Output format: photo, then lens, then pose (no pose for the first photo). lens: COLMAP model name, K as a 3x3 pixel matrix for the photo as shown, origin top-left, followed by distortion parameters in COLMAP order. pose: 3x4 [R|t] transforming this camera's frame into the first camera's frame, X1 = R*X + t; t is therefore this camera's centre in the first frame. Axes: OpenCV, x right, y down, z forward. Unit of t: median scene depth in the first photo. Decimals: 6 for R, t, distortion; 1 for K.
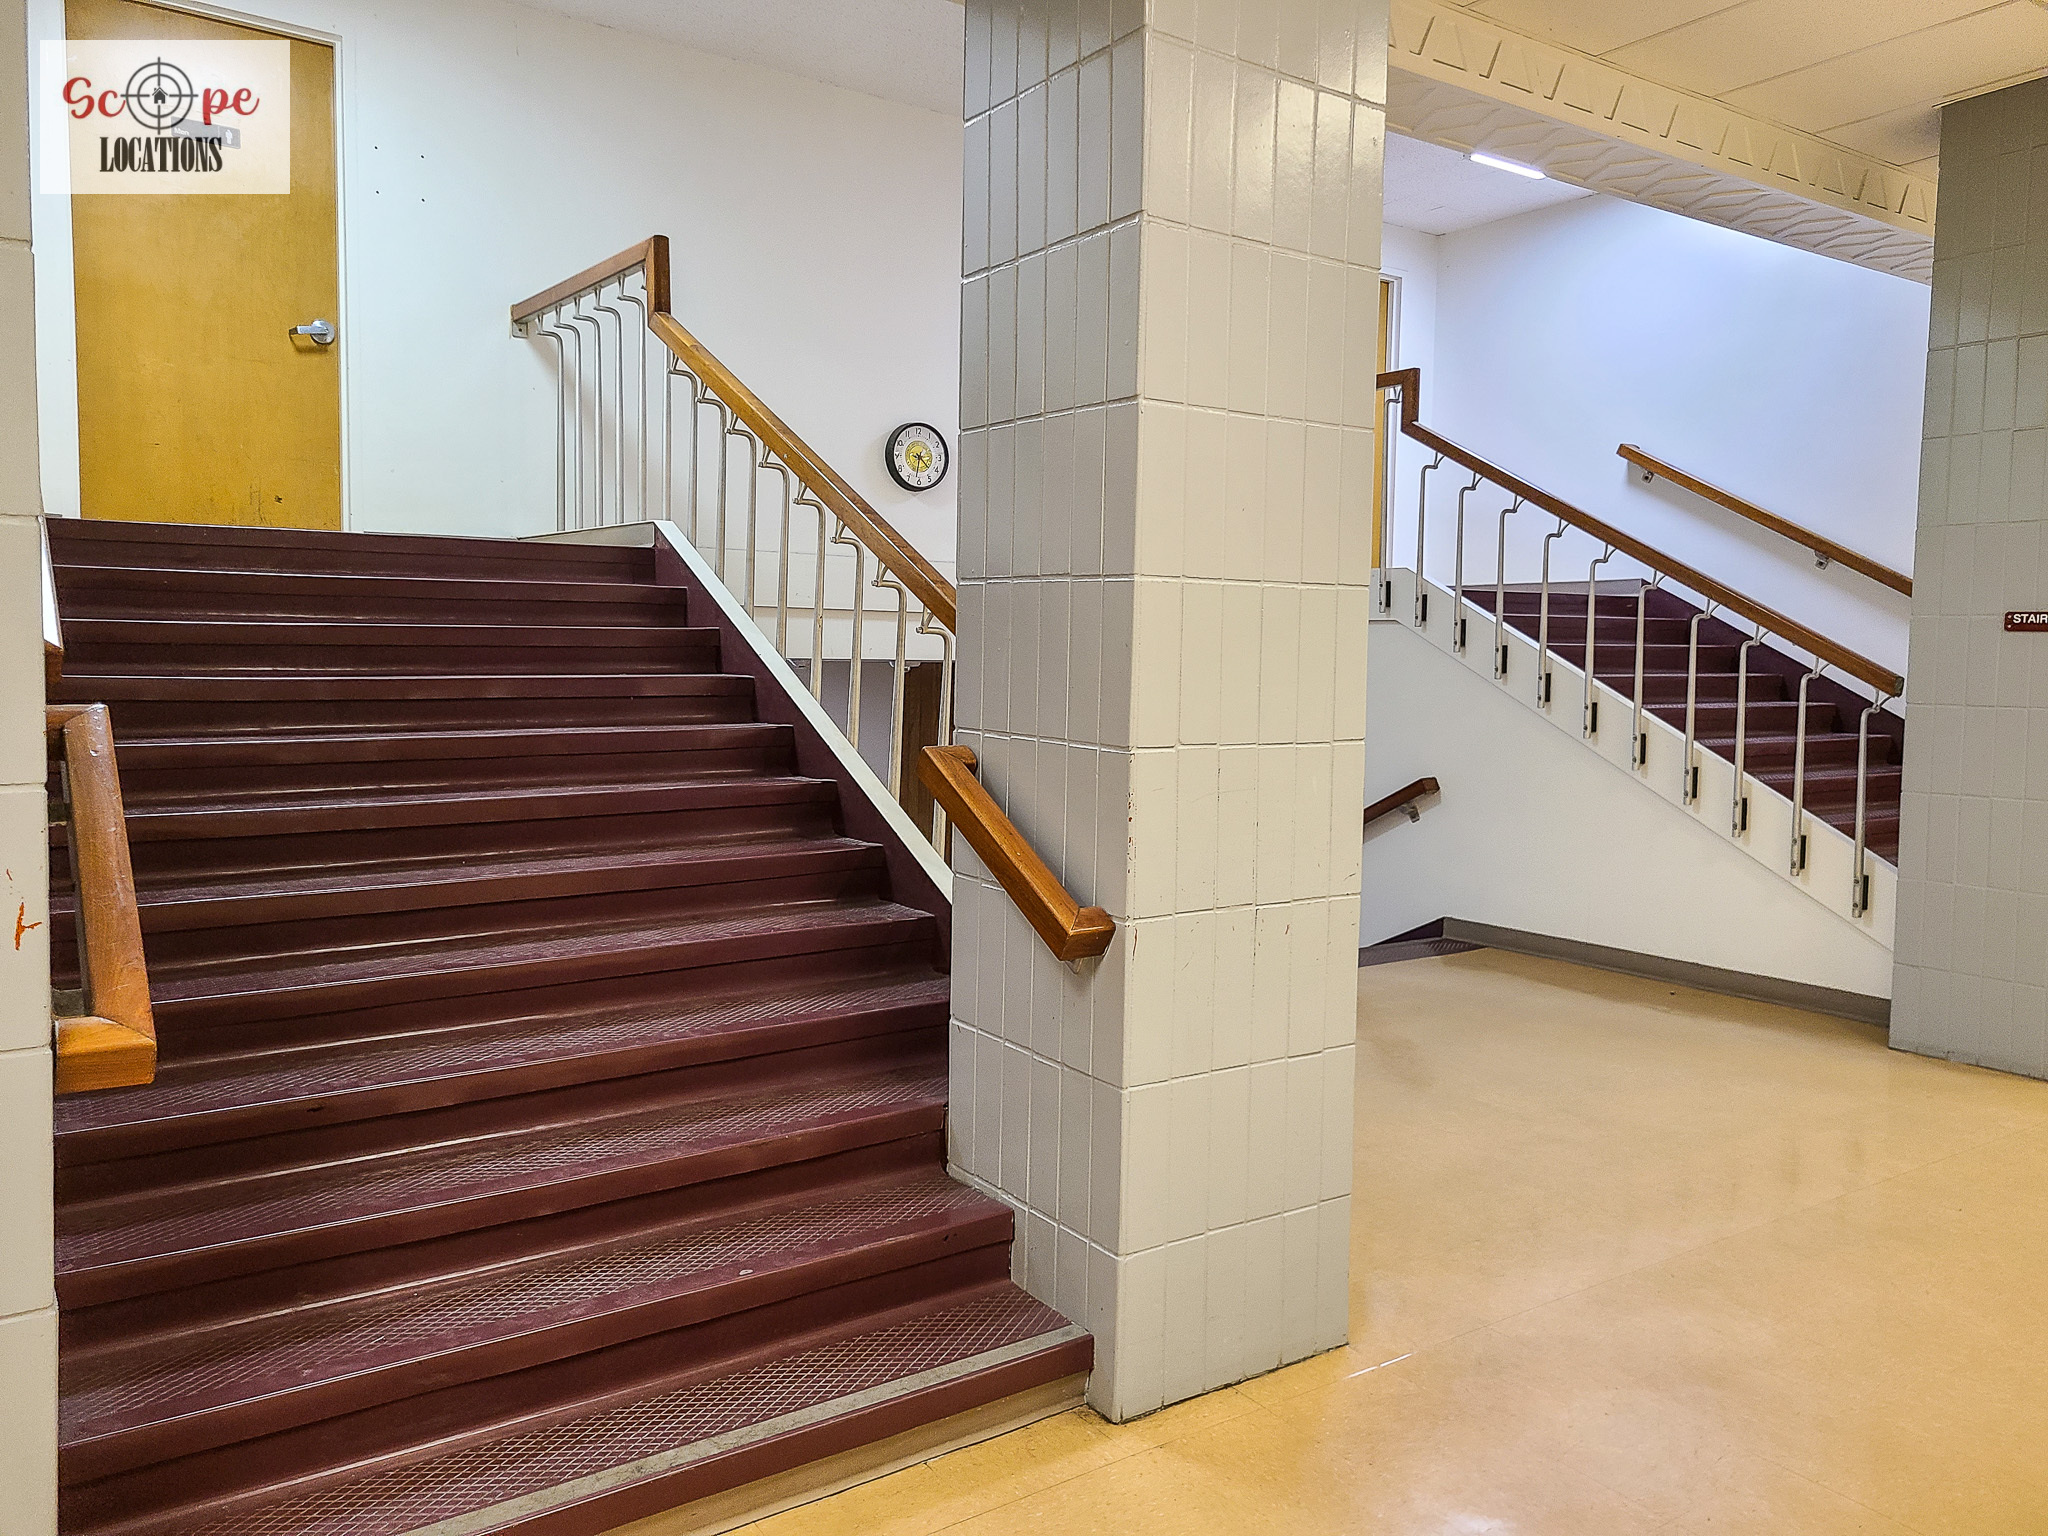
lens RADIAL K [[1505.3, 0, 1028.7], [0, 1505.3, 750.5], [0, 0, 1]] dist [0.012063, -0.006734]
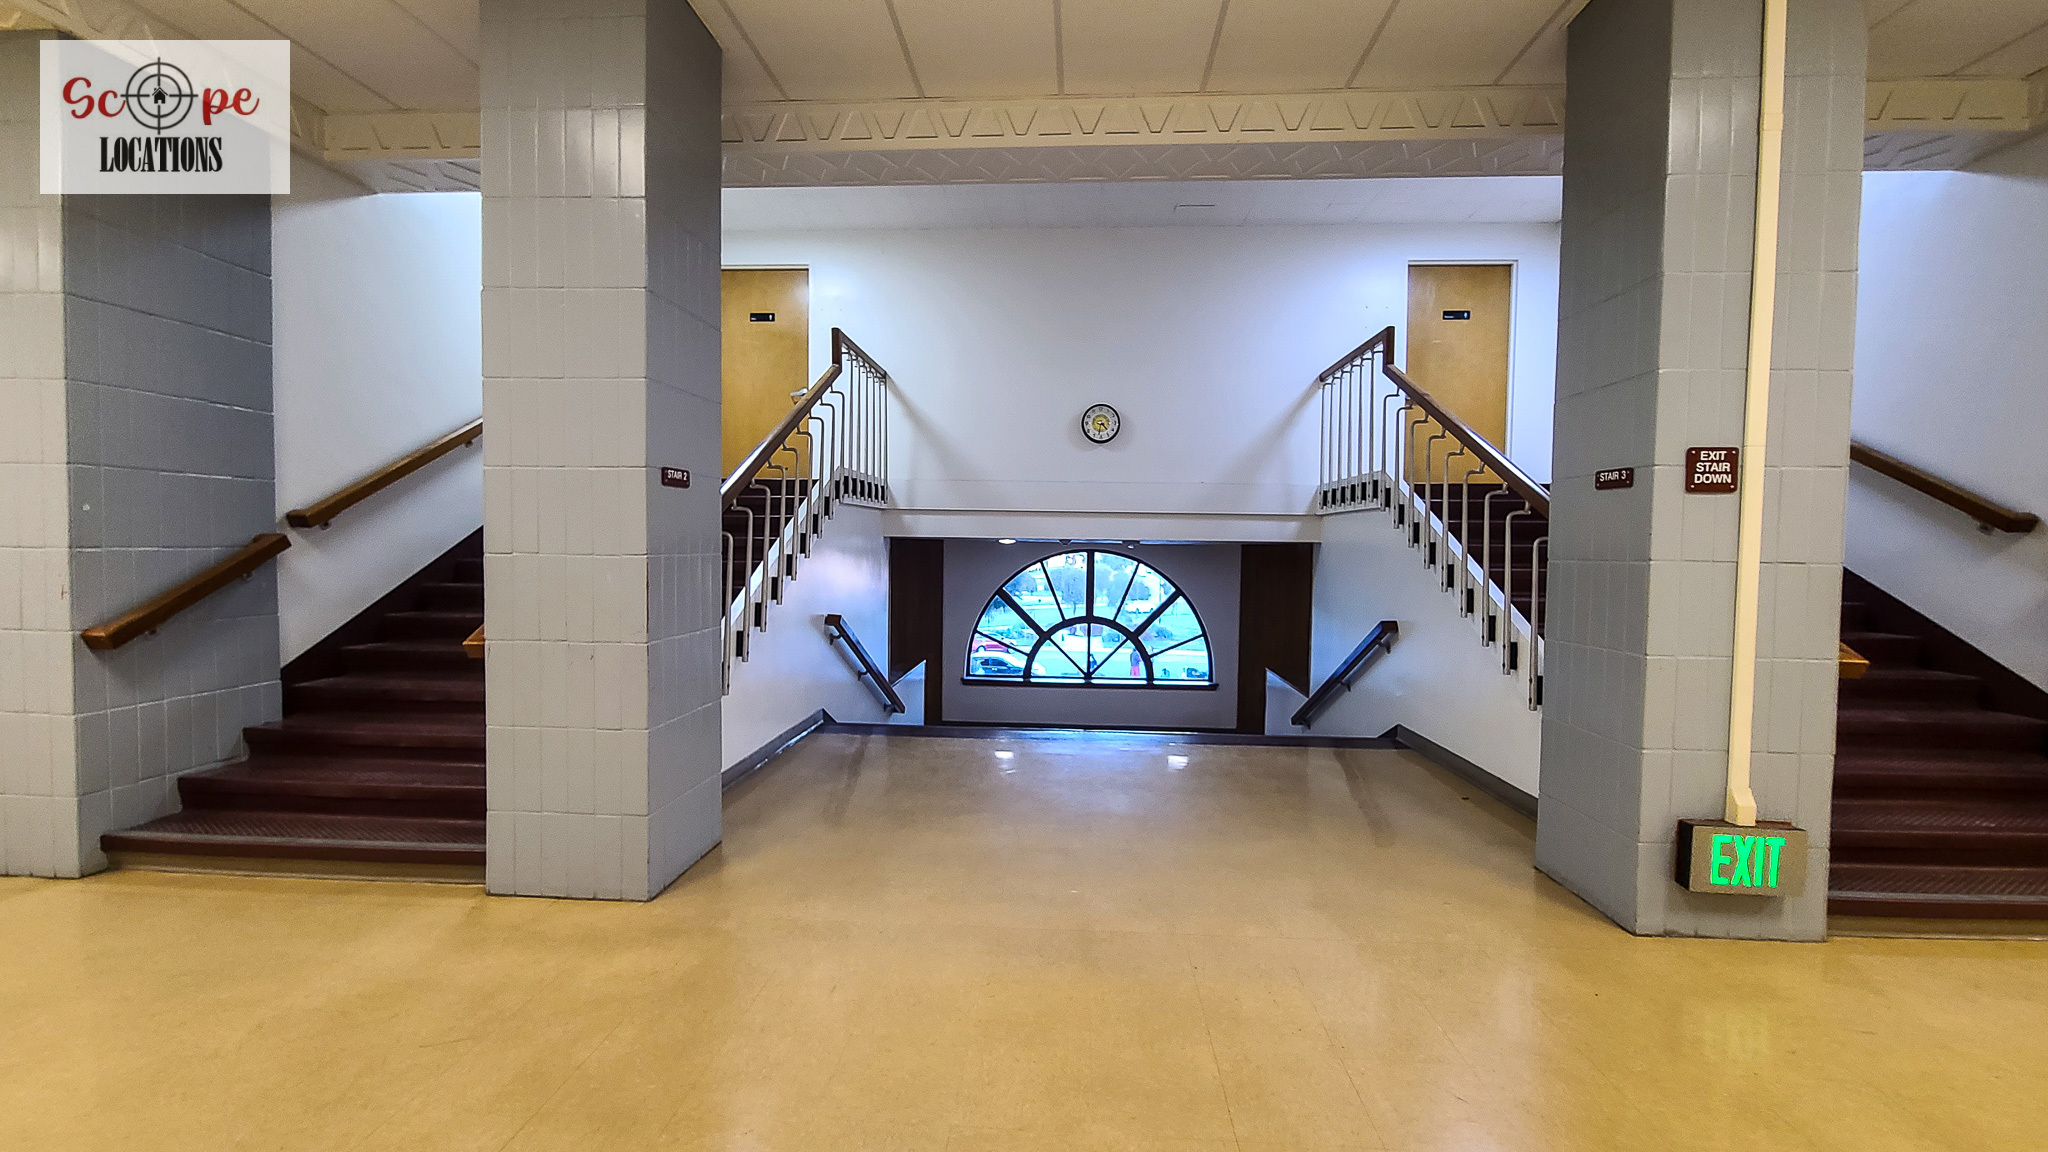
lens RADIAL K [[806.2, 0, 1030.5], [0, 806.2, 575.7], [0, 0, 1]] dist [-0.015245, 0.000717]
pose [[0.786174, 0.024765, -0.617508, 0.454738], [-0.048526, 0.998585, -0.021732, 0.008548], [0.616097, 0.047050, 0.786264, 0.212775]]
